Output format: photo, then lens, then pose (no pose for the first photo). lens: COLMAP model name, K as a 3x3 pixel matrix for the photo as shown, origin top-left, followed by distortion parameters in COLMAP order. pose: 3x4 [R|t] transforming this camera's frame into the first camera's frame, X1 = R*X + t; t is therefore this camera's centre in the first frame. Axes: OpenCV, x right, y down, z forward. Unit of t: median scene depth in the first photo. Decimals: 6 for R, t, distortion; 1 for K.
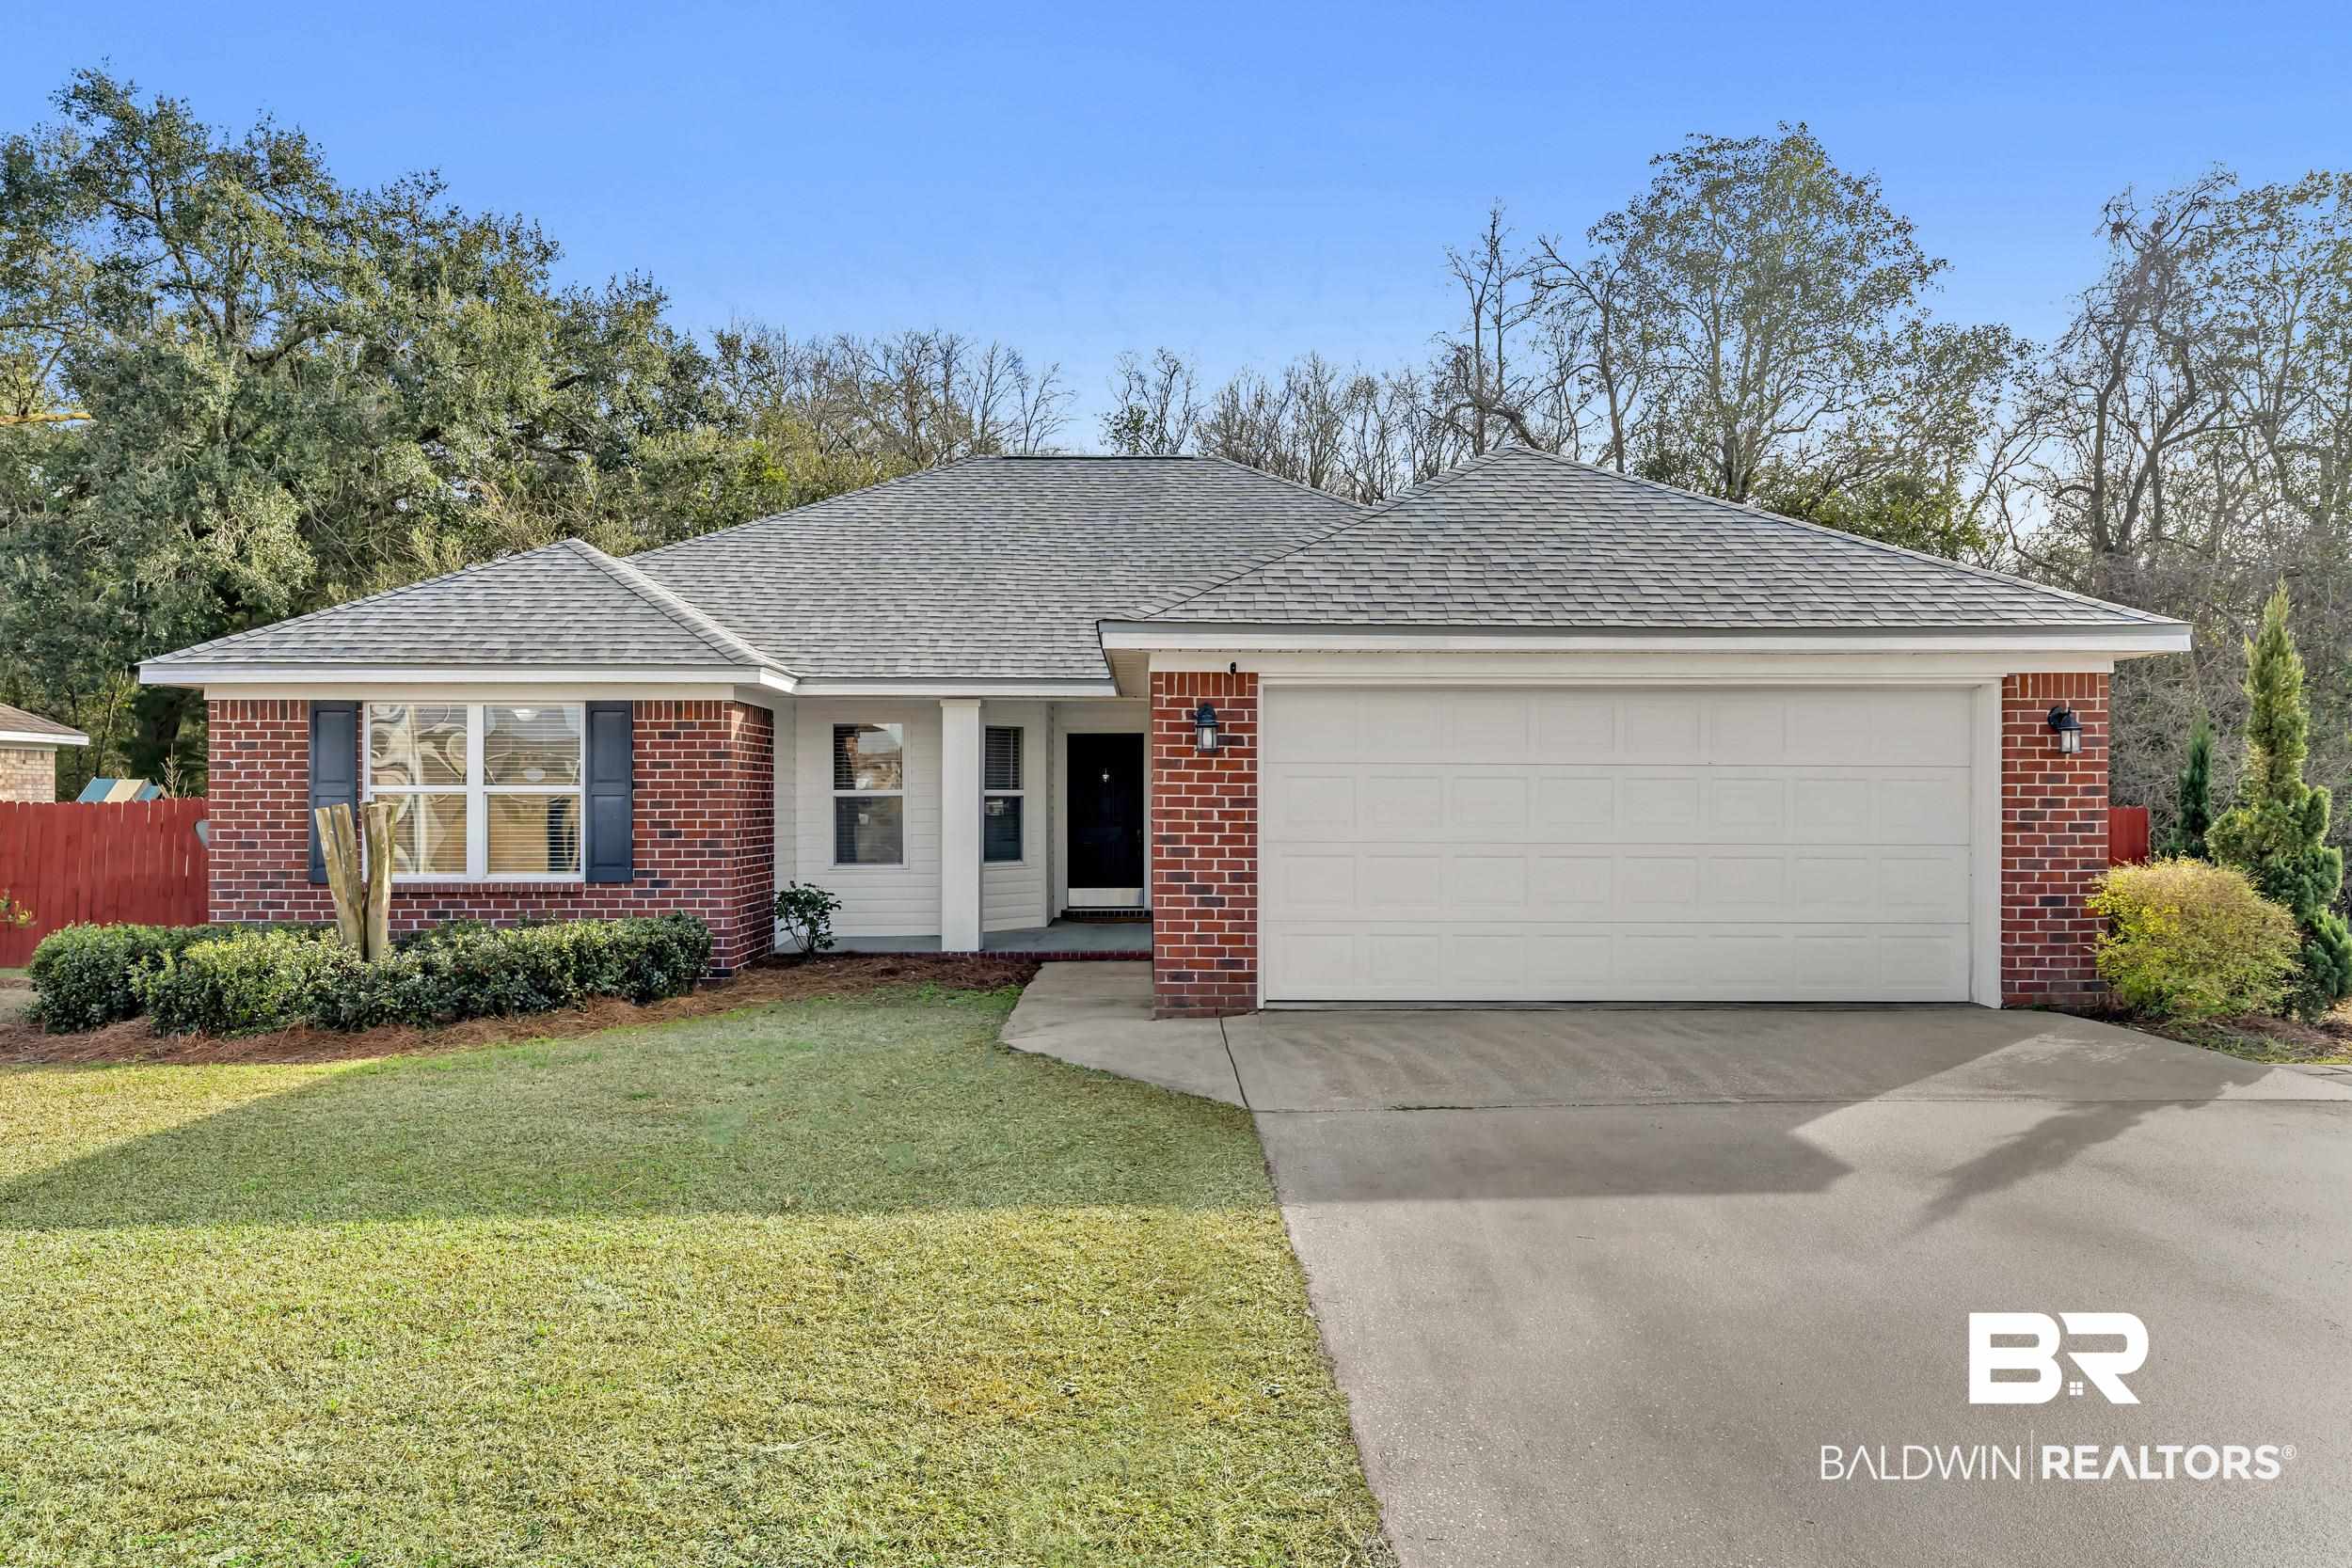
lens RADIAL K [[1405.6, 0, 1164.8], [0, 1405.6, 815.3], [0, 0, 1]] dist [0.004257, 0.000754]
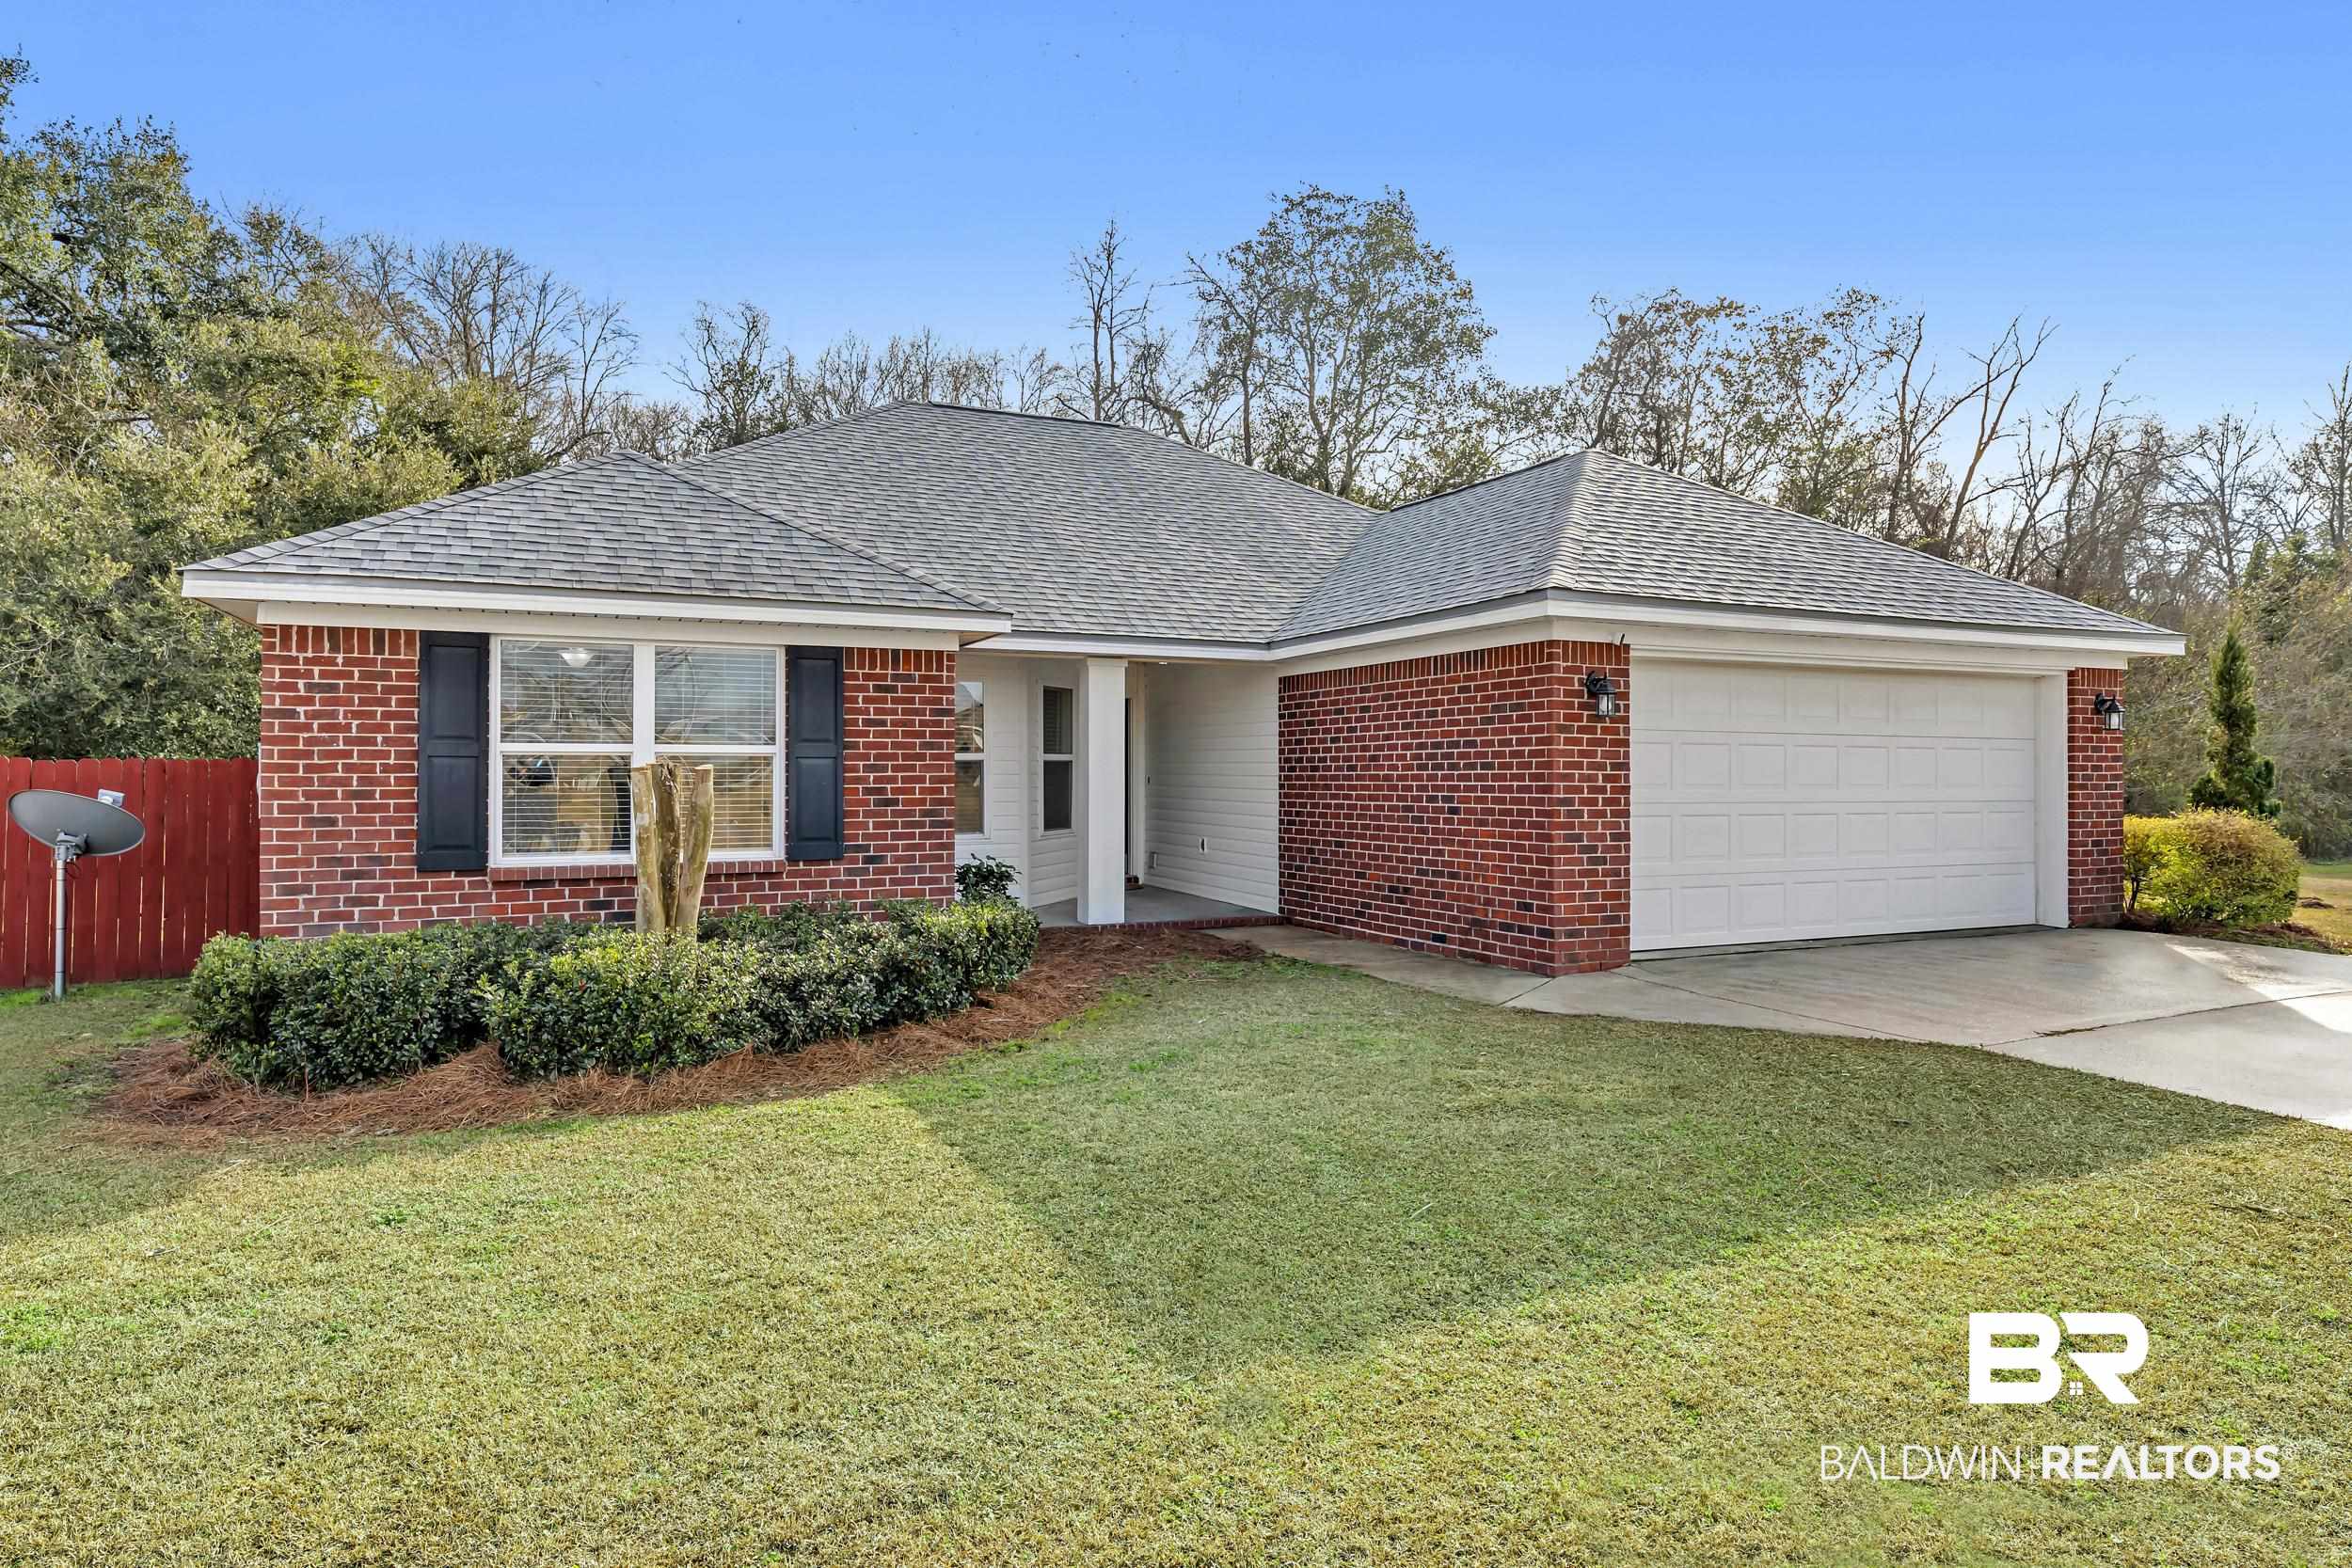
lens RADIAL K [[1347.2, 0, 1176.1], [0, 1347.2, 765.8], [0, 0, 1]] dist [0.002831, 0.001425]
pose [[0.913421, 0.002536, 0.407008, -0.529267], [0.003046, 0.999910, -0.013065, 0.002351], [-0.407005, 0.013174, 0.913331, 0.166713]]
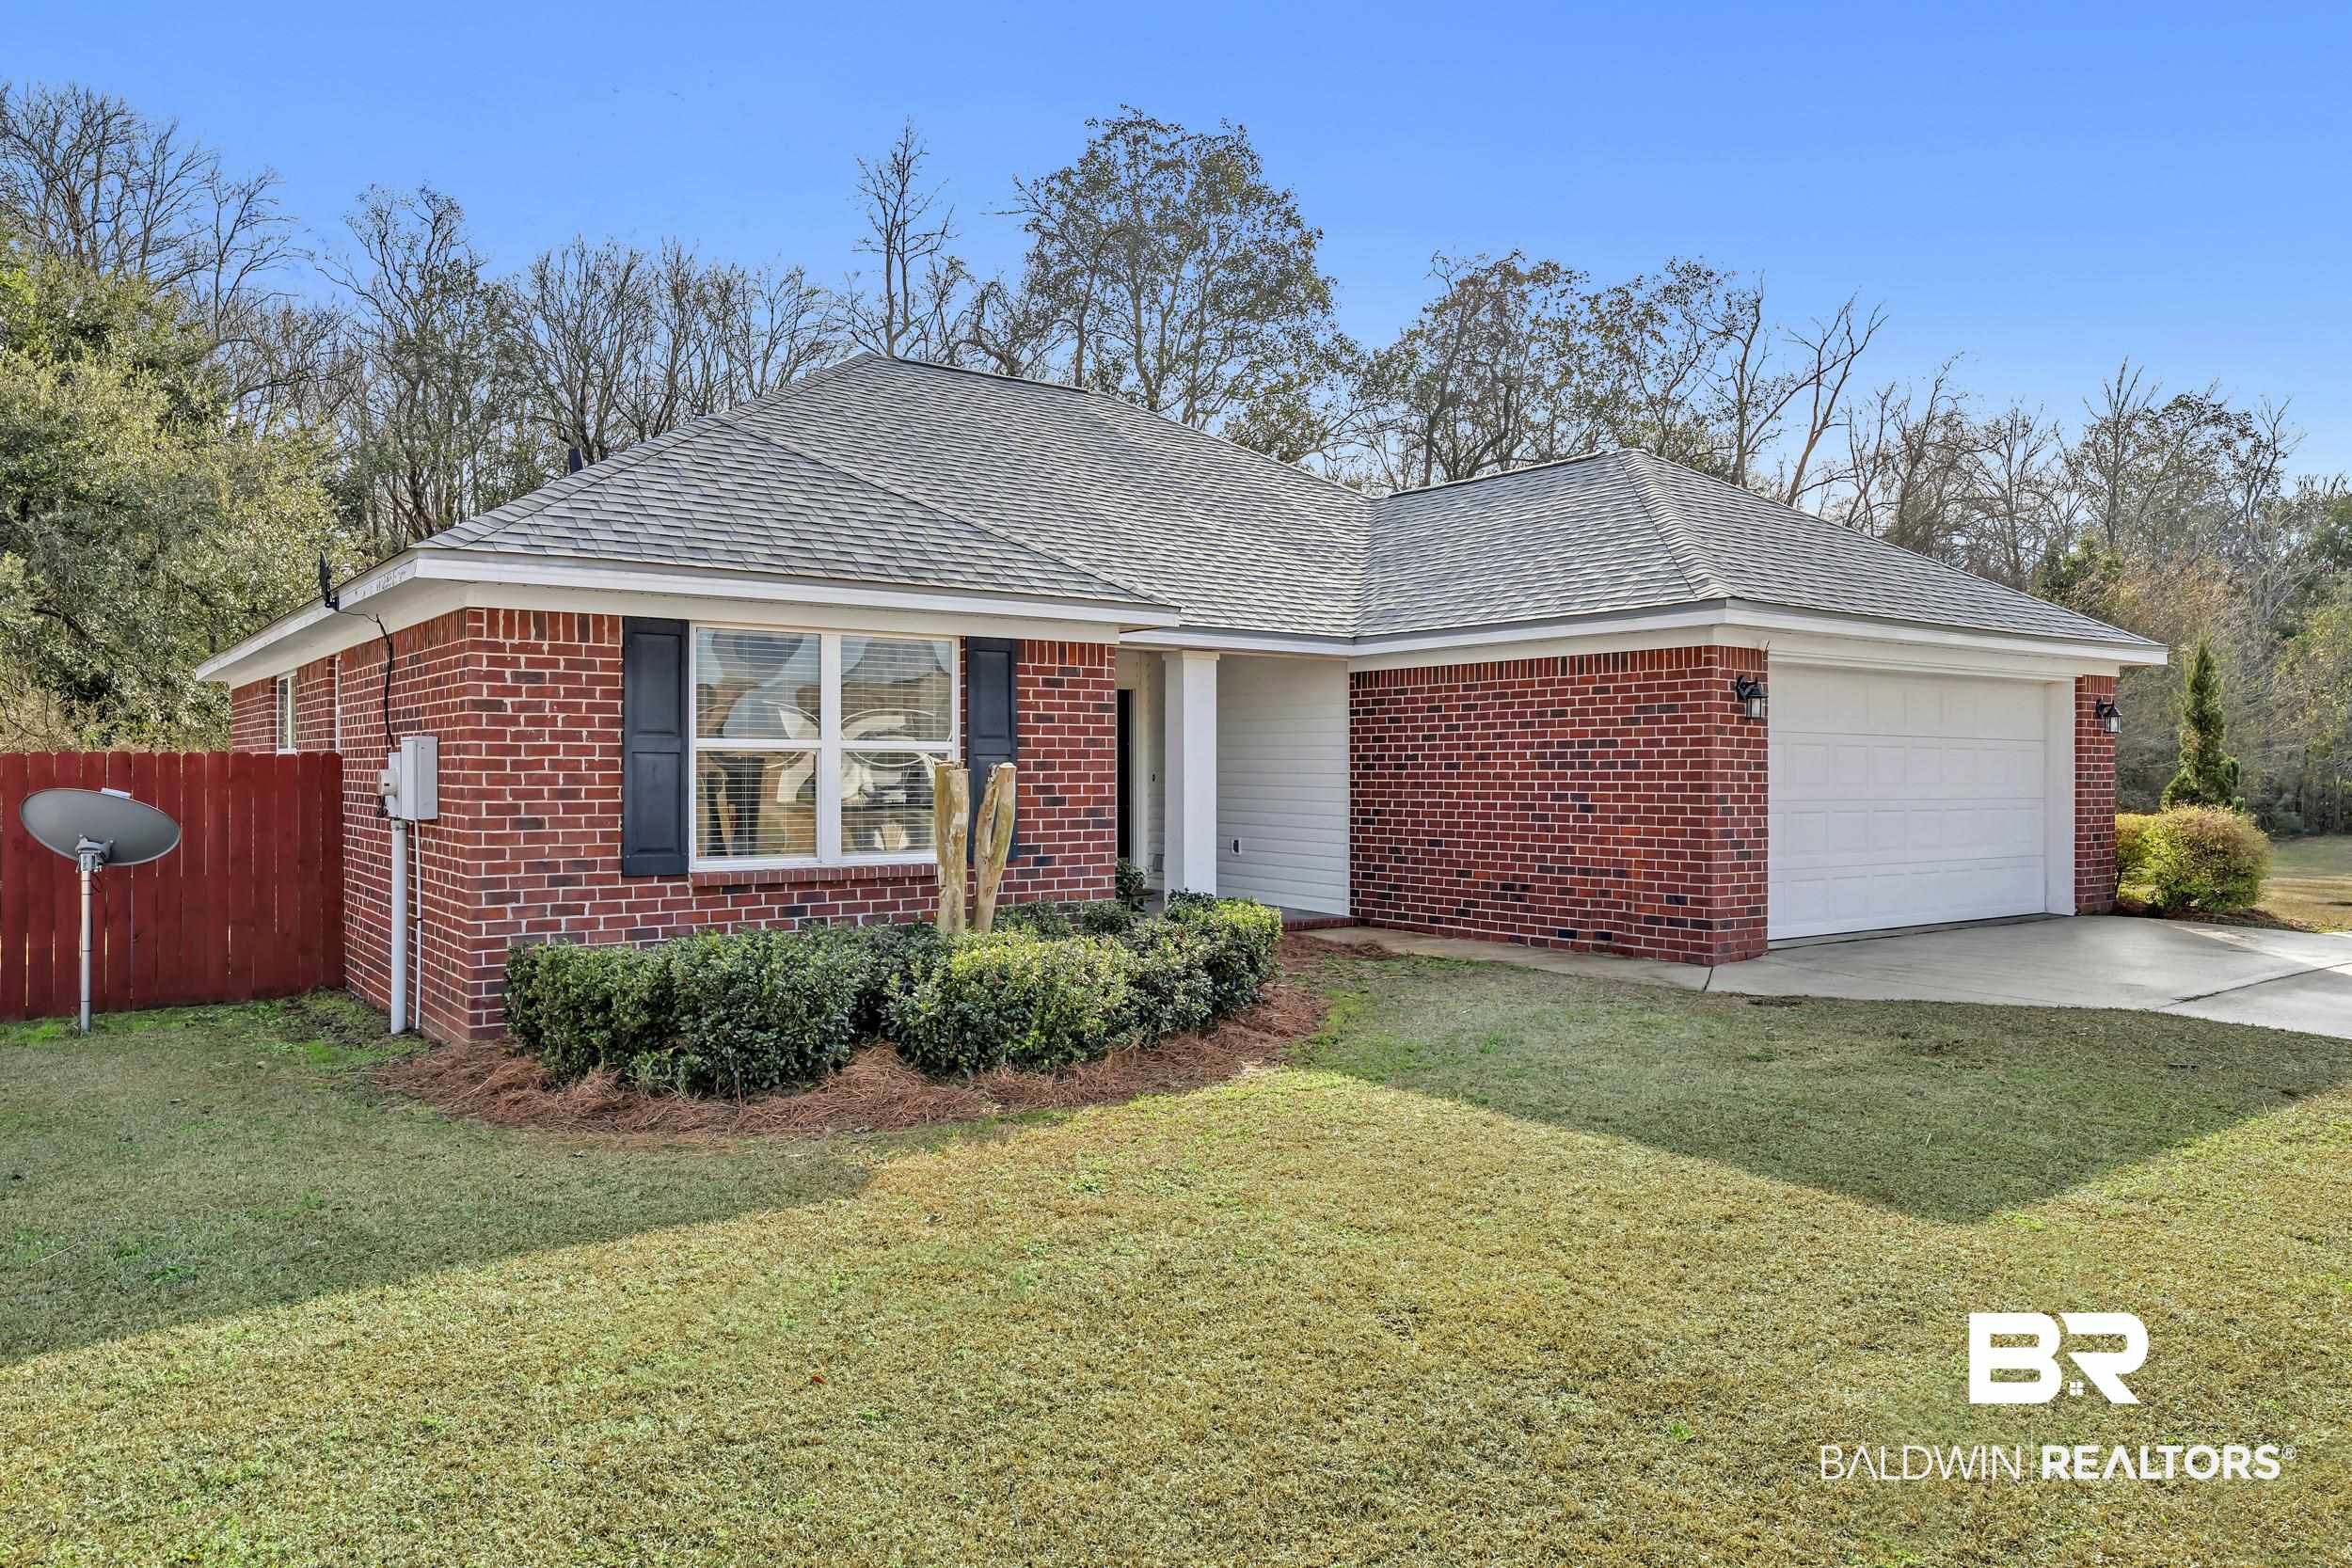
lens RADIAL K [[1564.0, 0, 1173.4], [0, 1564.0, 776.3], [0, 0, 1]] dist [0.003897, 0.001170]
pose [[0.817683, -0.000774, 0.575668, -0.831861], [0.002233, 0.999996, -0.001828, 0.000414], [-0.575664, 0.002780, 0.817681, 0.201036]]
